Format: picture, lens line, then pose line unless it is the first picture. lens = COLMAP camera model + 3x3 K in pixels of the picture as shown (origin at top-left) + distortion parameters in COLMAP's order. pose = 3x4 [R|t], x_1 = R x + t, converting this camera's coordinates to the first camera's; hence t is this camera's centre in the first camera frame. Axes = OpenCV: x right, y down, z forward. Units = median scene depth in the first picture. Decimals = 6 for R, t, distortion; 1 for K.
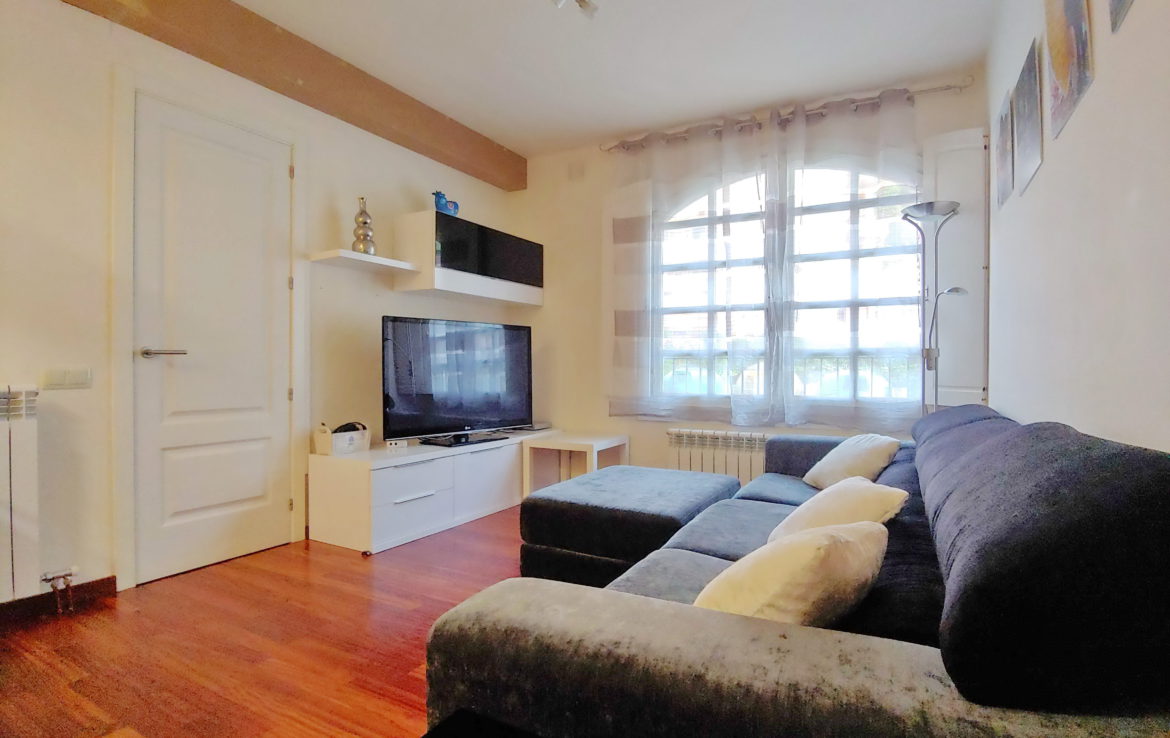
lens RADIAL K [[585.2, 0, 594.8], [0, 585.2, 374.5], [0, 0, 1]] dist [-0.018855, -0.002280]
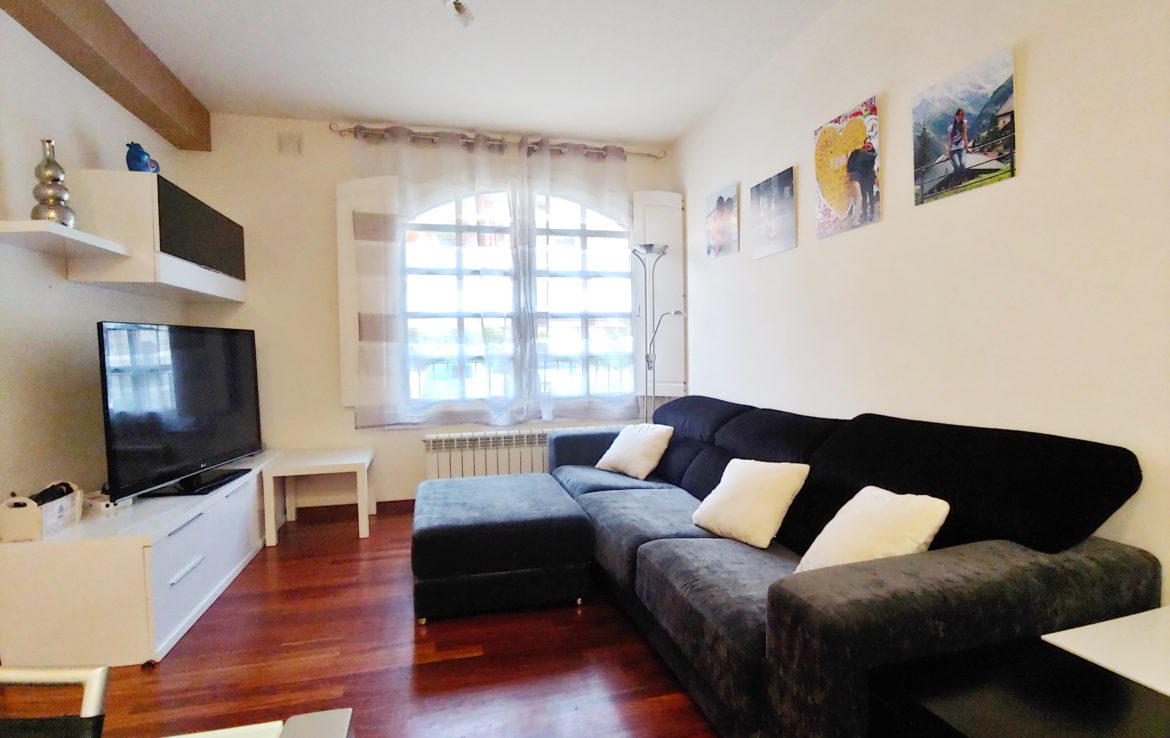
lens RADIAL K [[585.2, 0, 594.8], [0, 585.2, 374.5], [0, 0, 1]] dist [-0.018855, -0.002280]
pose [[0.725249, -0.045350, 0.686992, -0.358393], [0.025425, 0.998912, 0.039100, -0.044259], [-0.688017, -0.010891, 0.725612, 0.097550]]
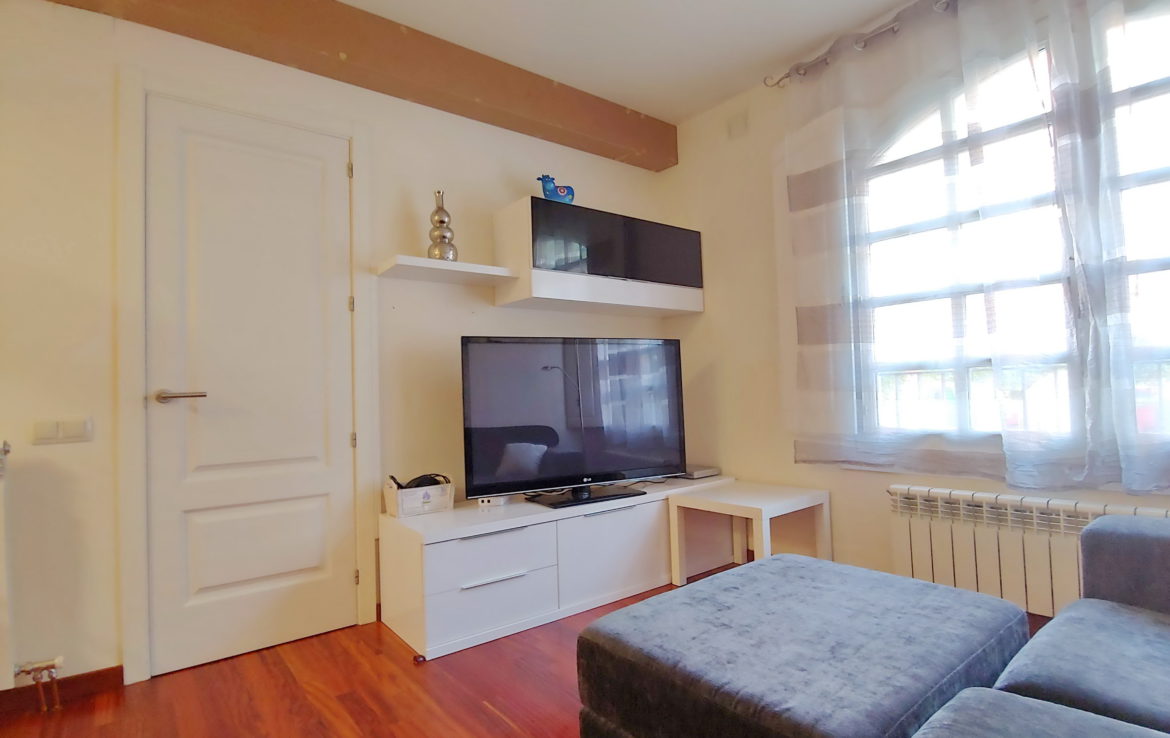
lens RADIAL K [[585.2, 0, 594.8], [0, 585.2, 374.5], [0, 0, 1]] dist [-0.018855, -0.002280]
pose [[0.919120, -0.044596, -0.391445, 0.089114], [0.029385, 0.998565, -0.044766, -0.008801], [0.392880, 0.029643, 0.919112, 0.311944]]
